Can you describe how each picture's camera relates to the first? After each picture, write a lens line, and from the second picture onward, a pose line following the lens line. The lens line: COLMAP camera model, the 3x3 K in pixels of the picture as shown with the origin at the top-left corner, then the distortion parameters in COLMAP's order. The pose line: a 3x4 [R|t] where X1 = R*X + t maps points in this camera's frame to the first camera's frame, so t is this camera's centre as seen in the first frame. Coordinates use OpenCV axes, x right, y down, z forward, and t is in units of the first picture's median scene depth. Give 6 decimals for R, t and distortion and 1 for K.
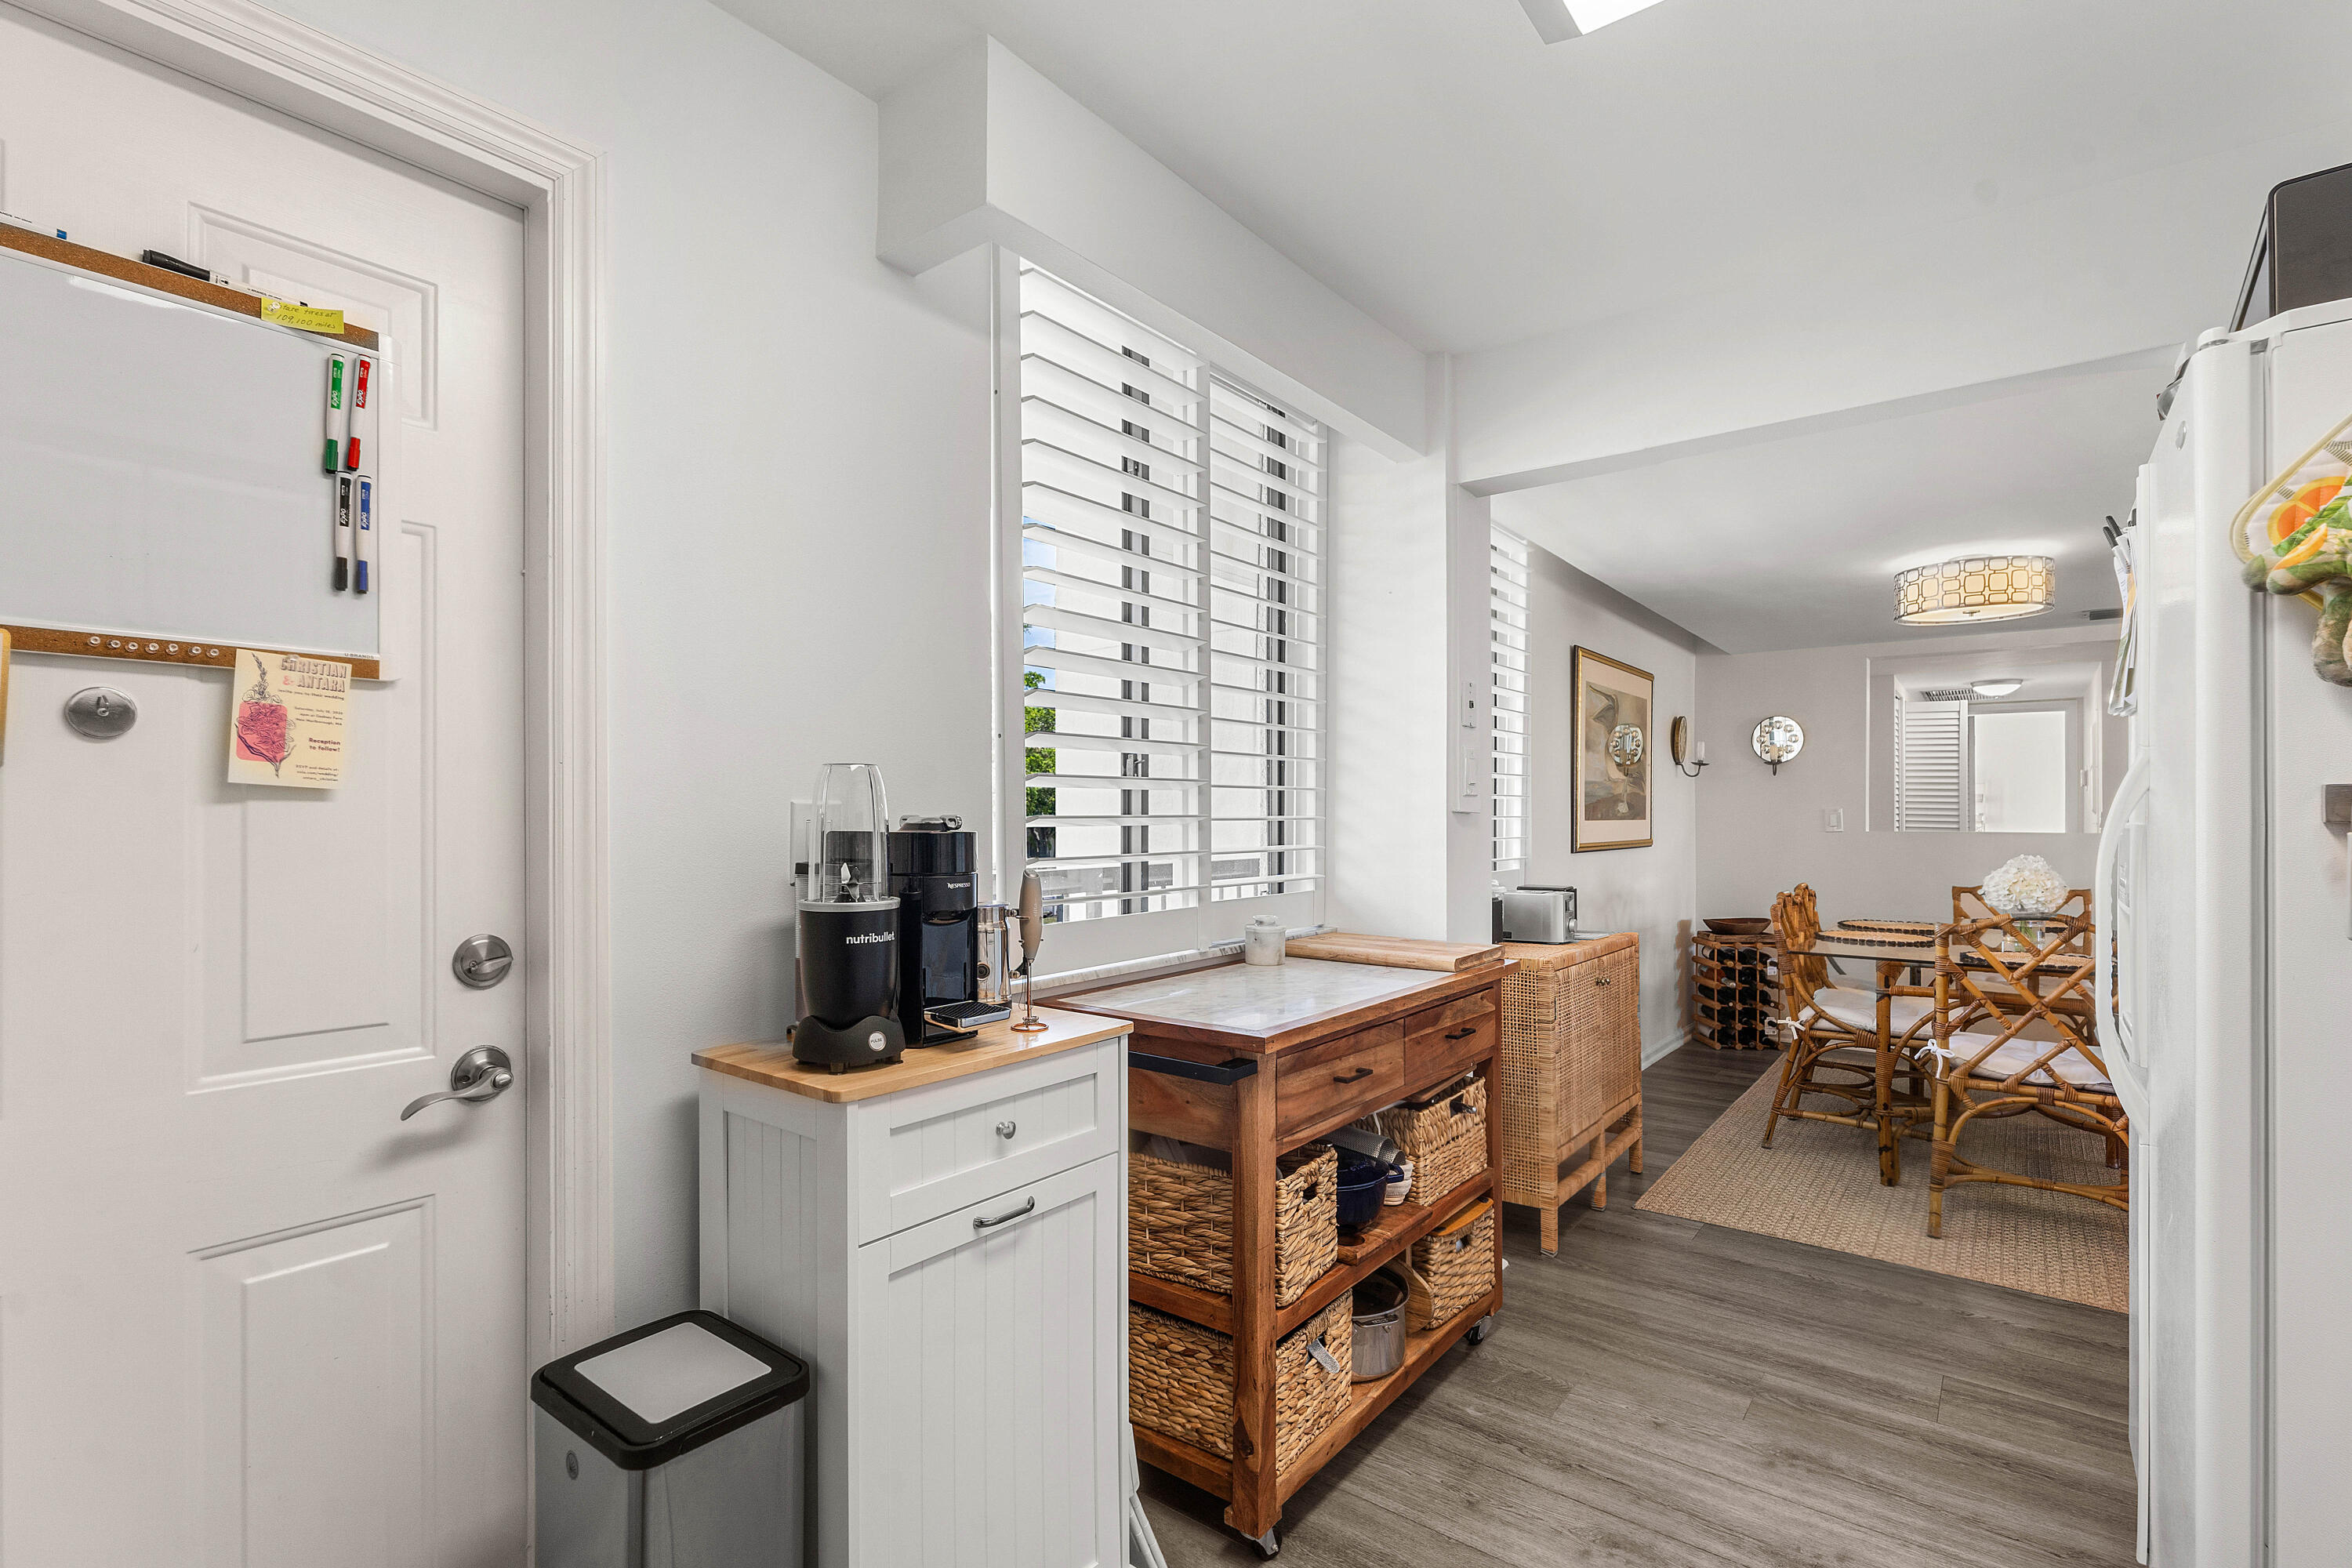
lens RADIAL K [[1082.4, 0, 1180.7], [0, 1082.4, 821.3], [0, 0, 1]] dist [-0.001449, -0.000010]
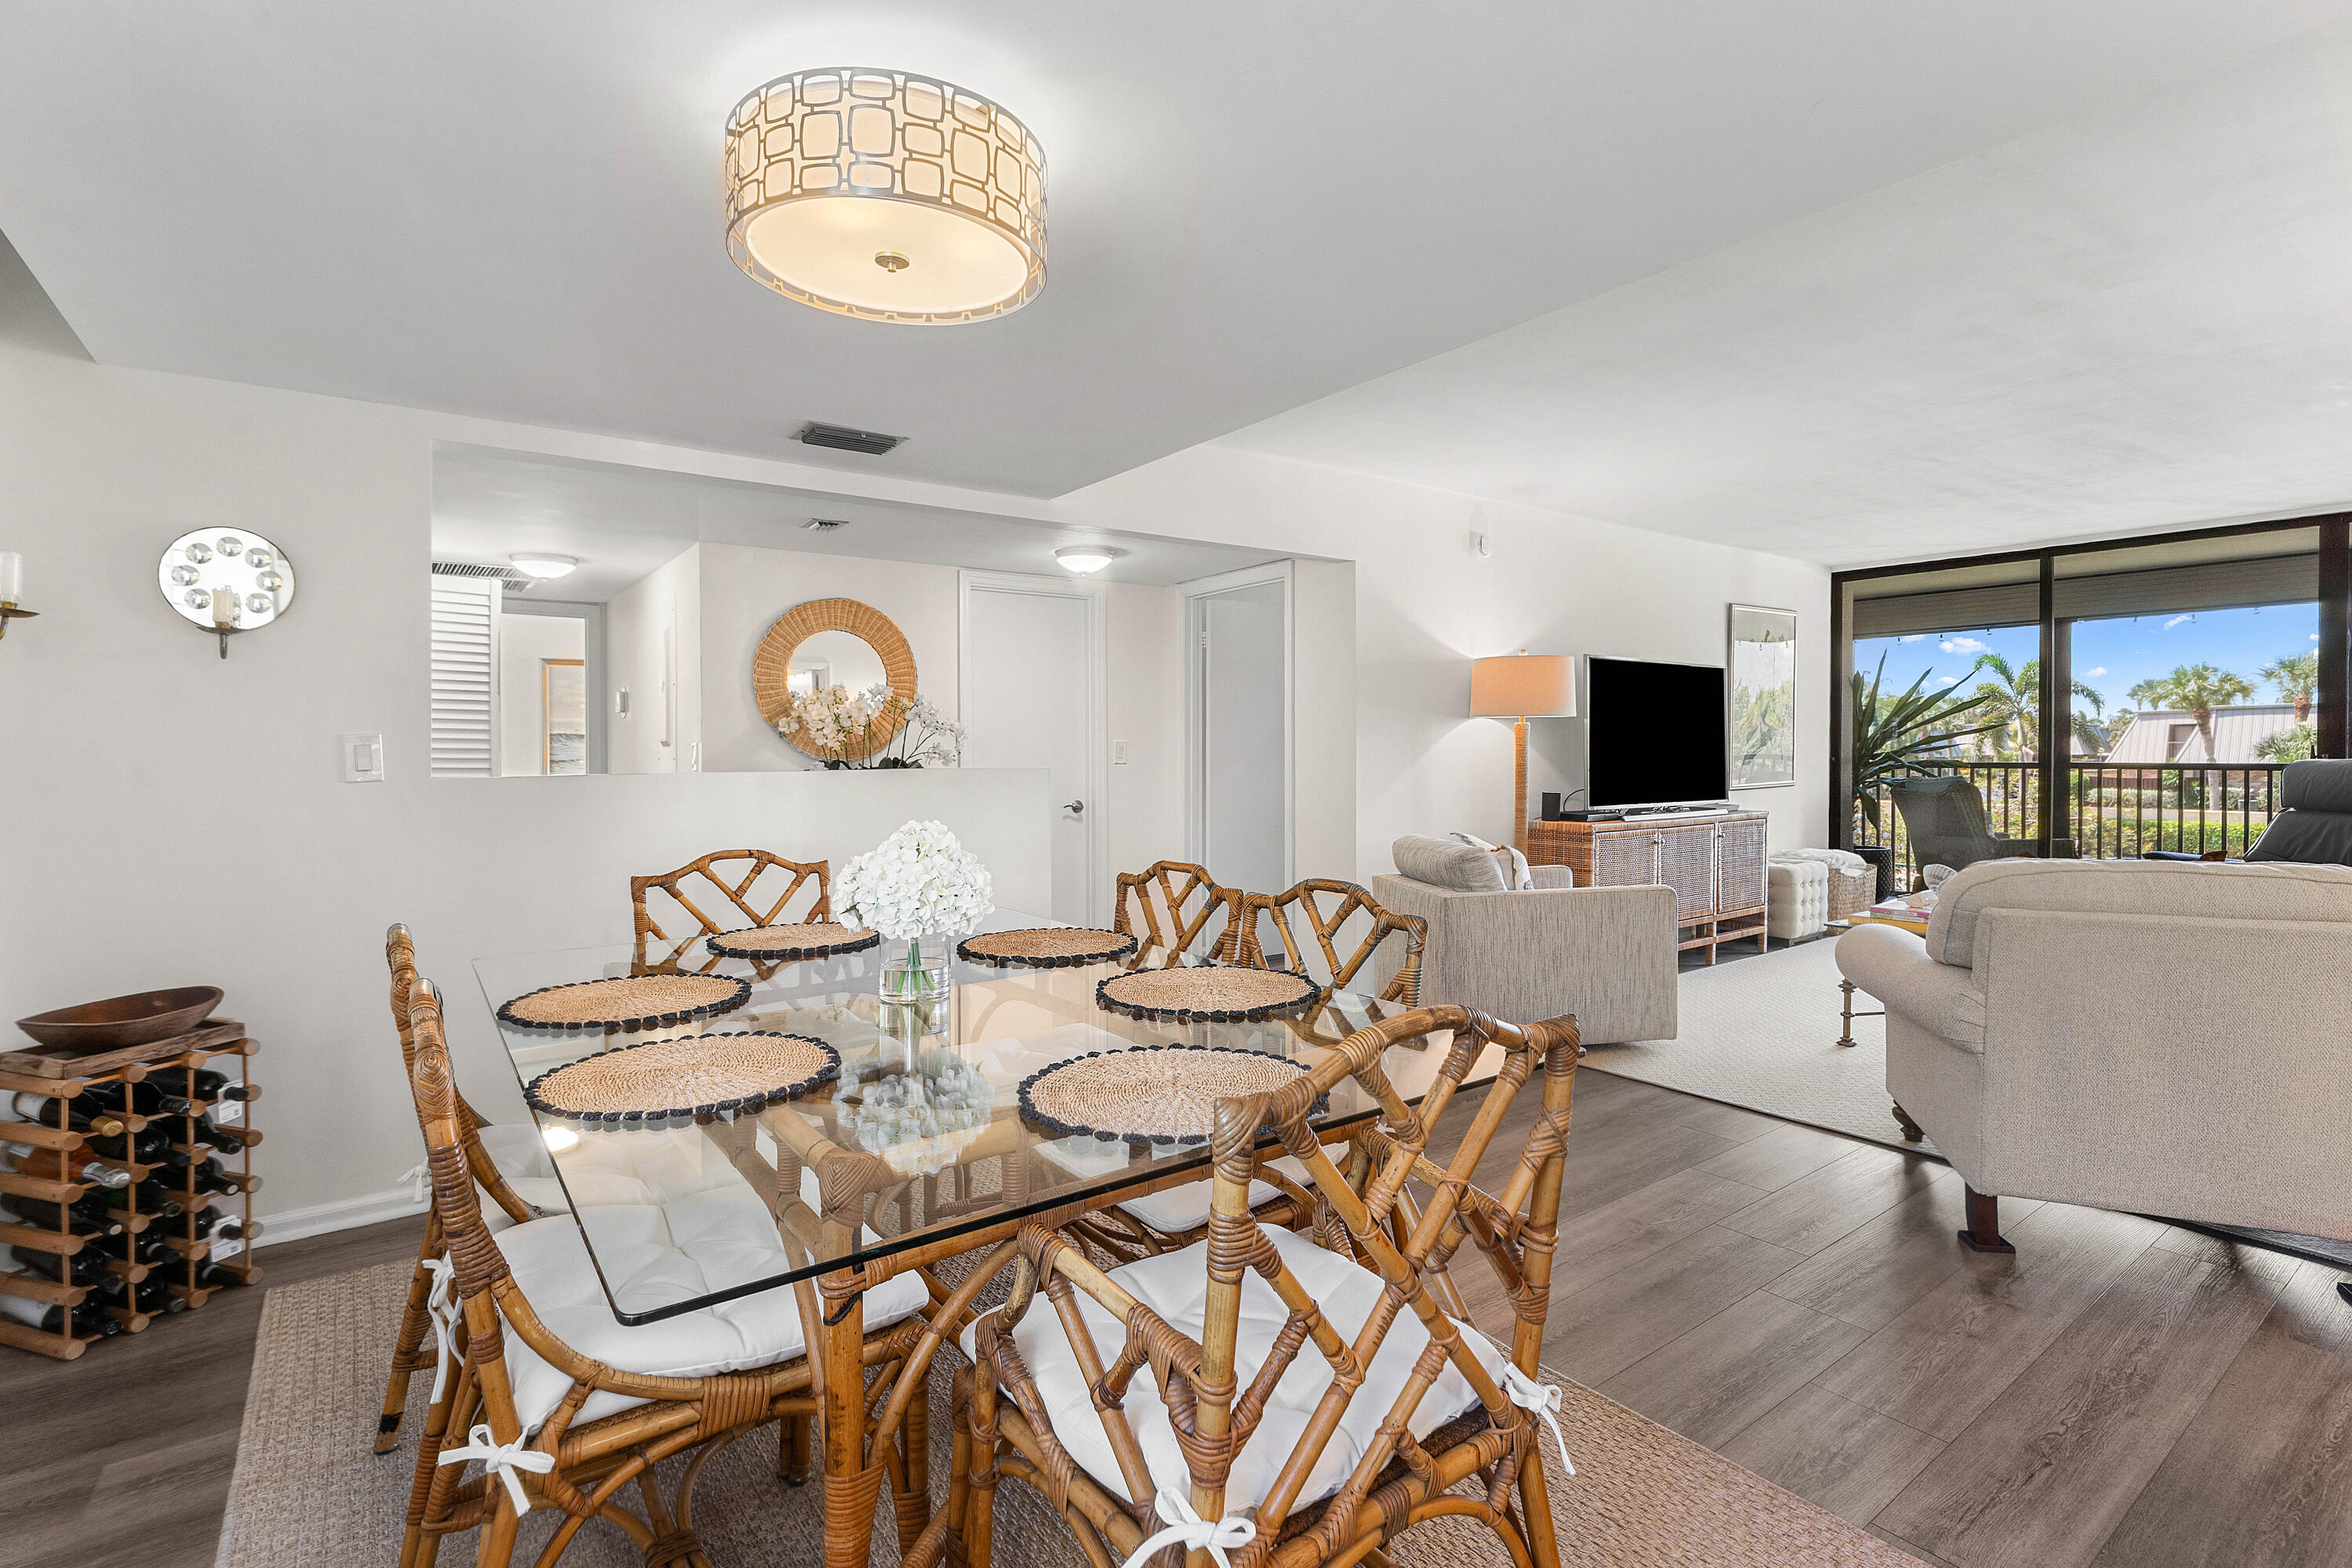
lens RADIAL K [[1090.7, 0, 1175.3], [0, 1090.7, 743.3], [0, 0, 1]] dist [-0.000875, 0.000002]
pose [[0.272867, 0.000325, 0.962052, 0.366041], [0.014783, 0.999880, -0.004531, -0.000096], [-0.961938, 0.015458, 0.272829, 0.816543]]
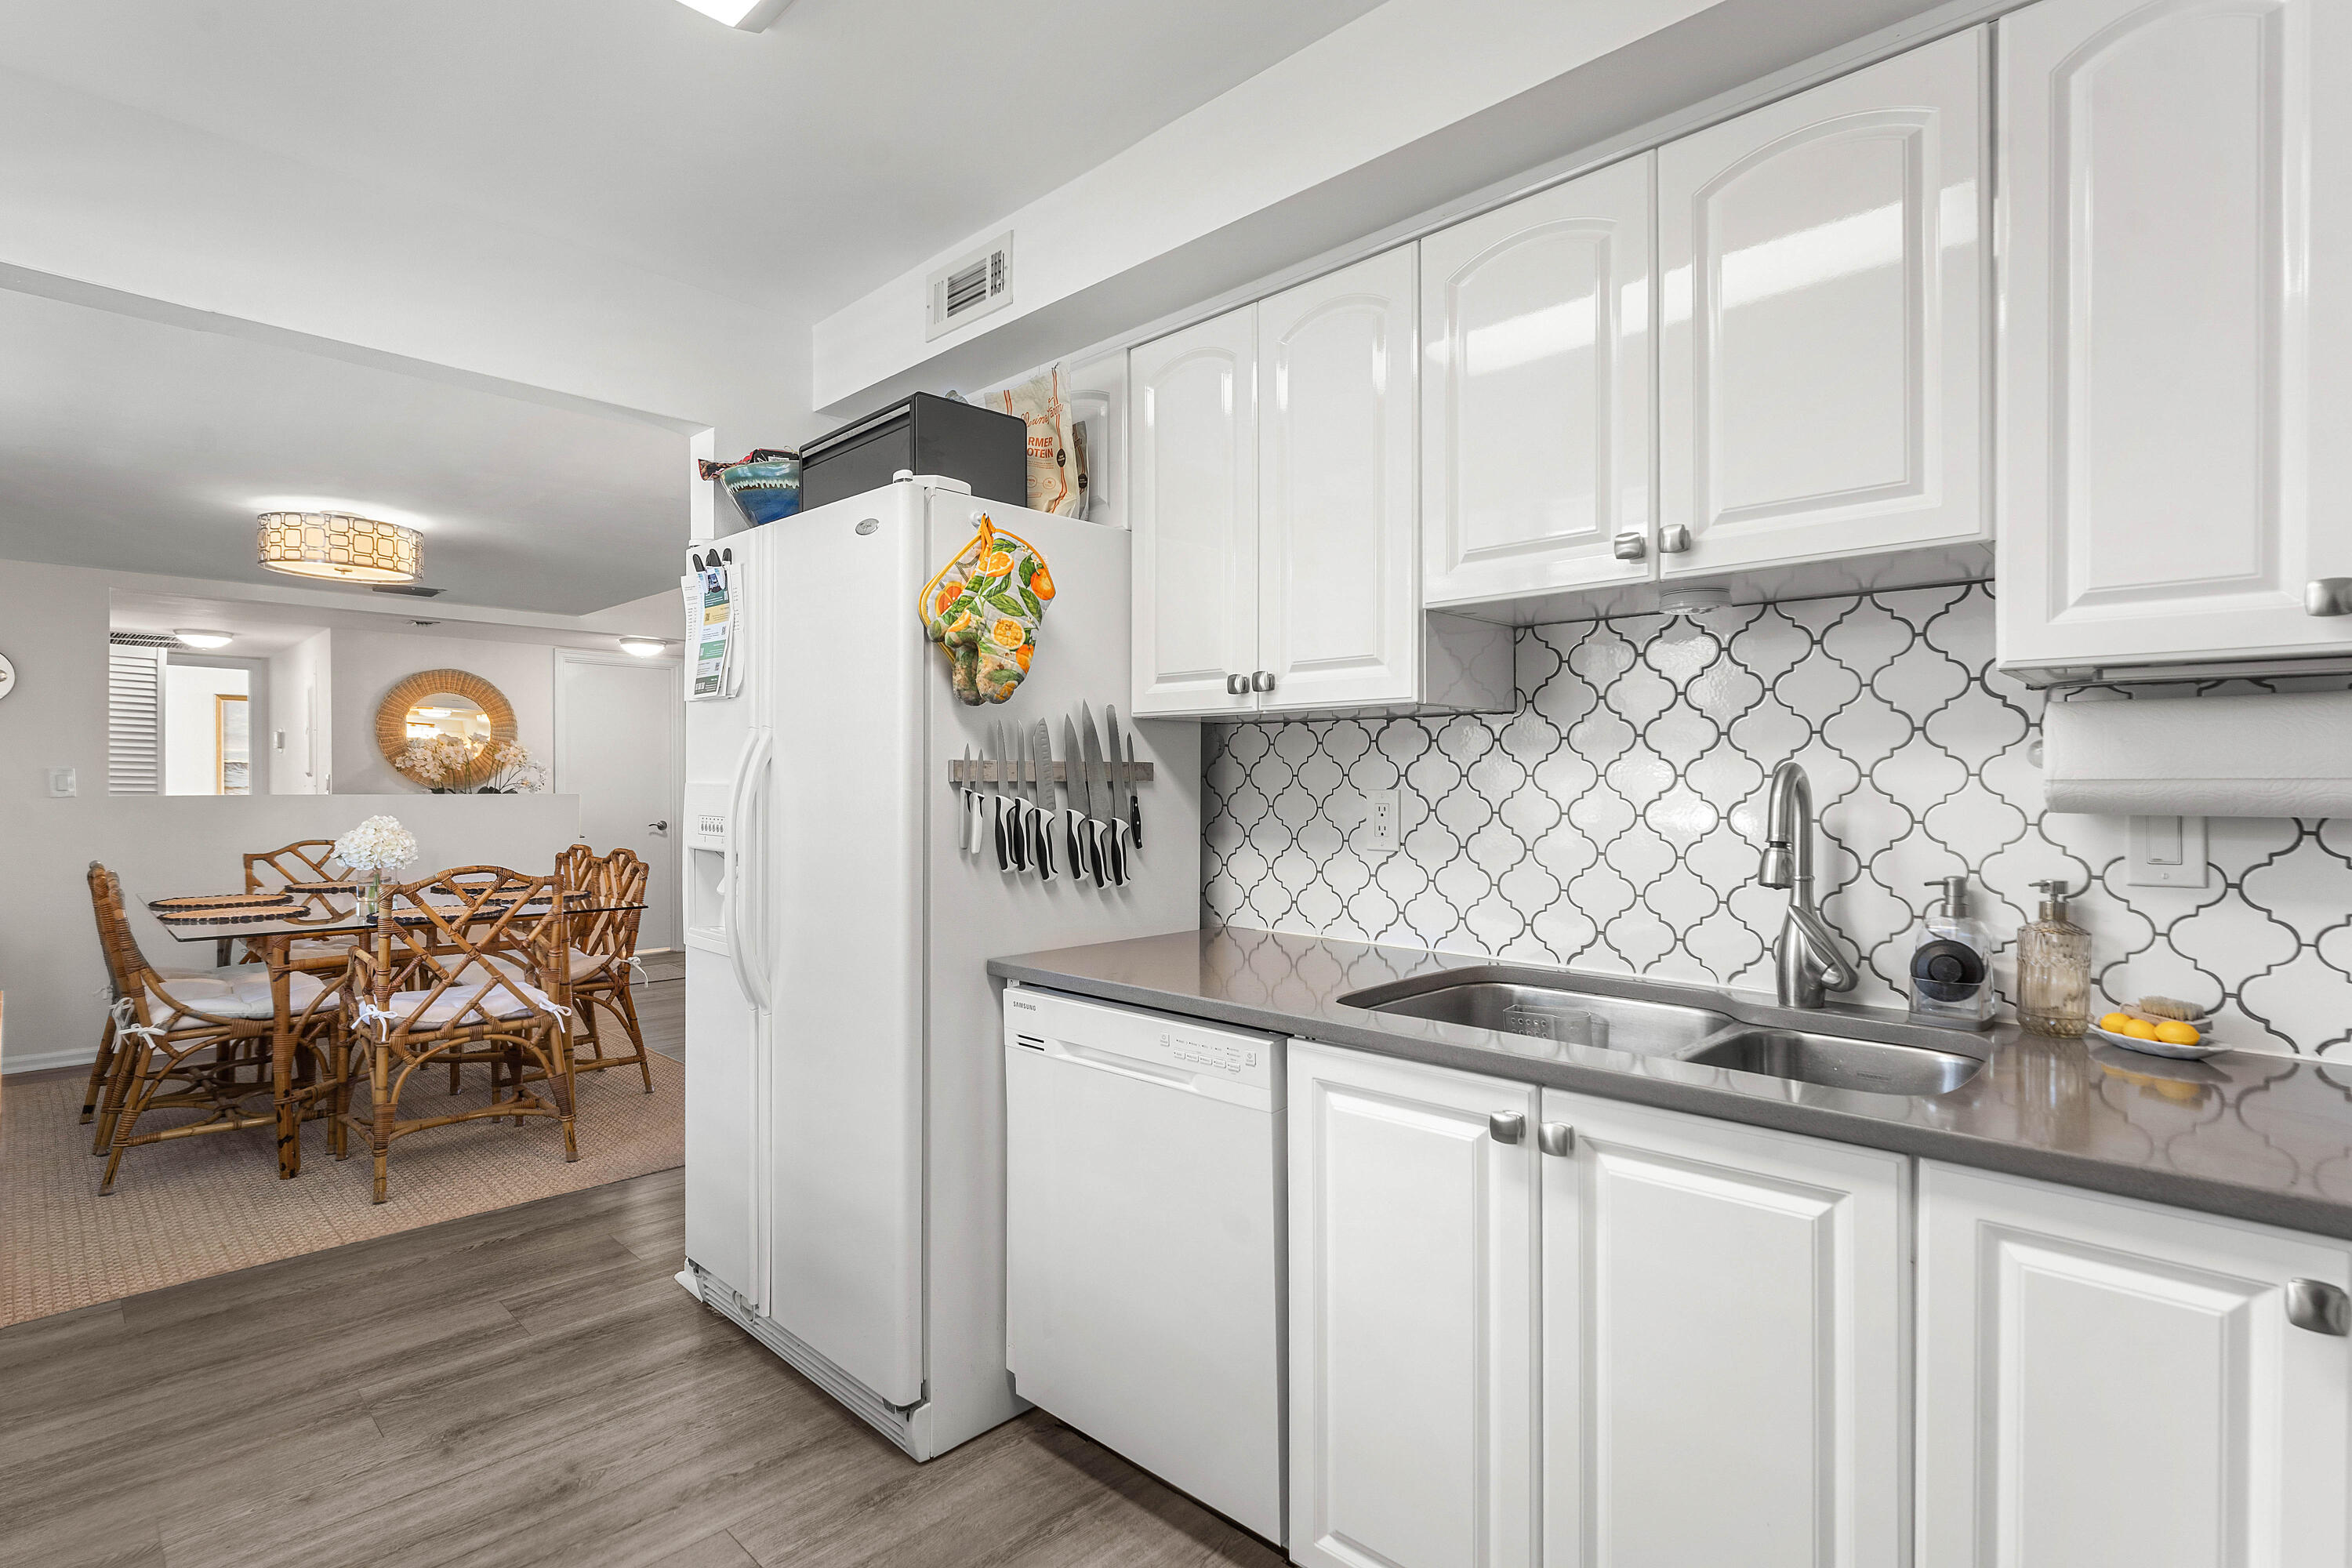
lens RADIAL K [[1125.5, 0, 1181.9], [0, 1125.5, 793.2], [0, 0, 1]] dist [0.000502, -0.000119]
pose [[0.106486, -0.010263, 0.994261, -0.216161], [0.002206, 0.999947, 0.010086, 0.000584], [-0.994312, 0.001119, 0.106503, 0.140525]]
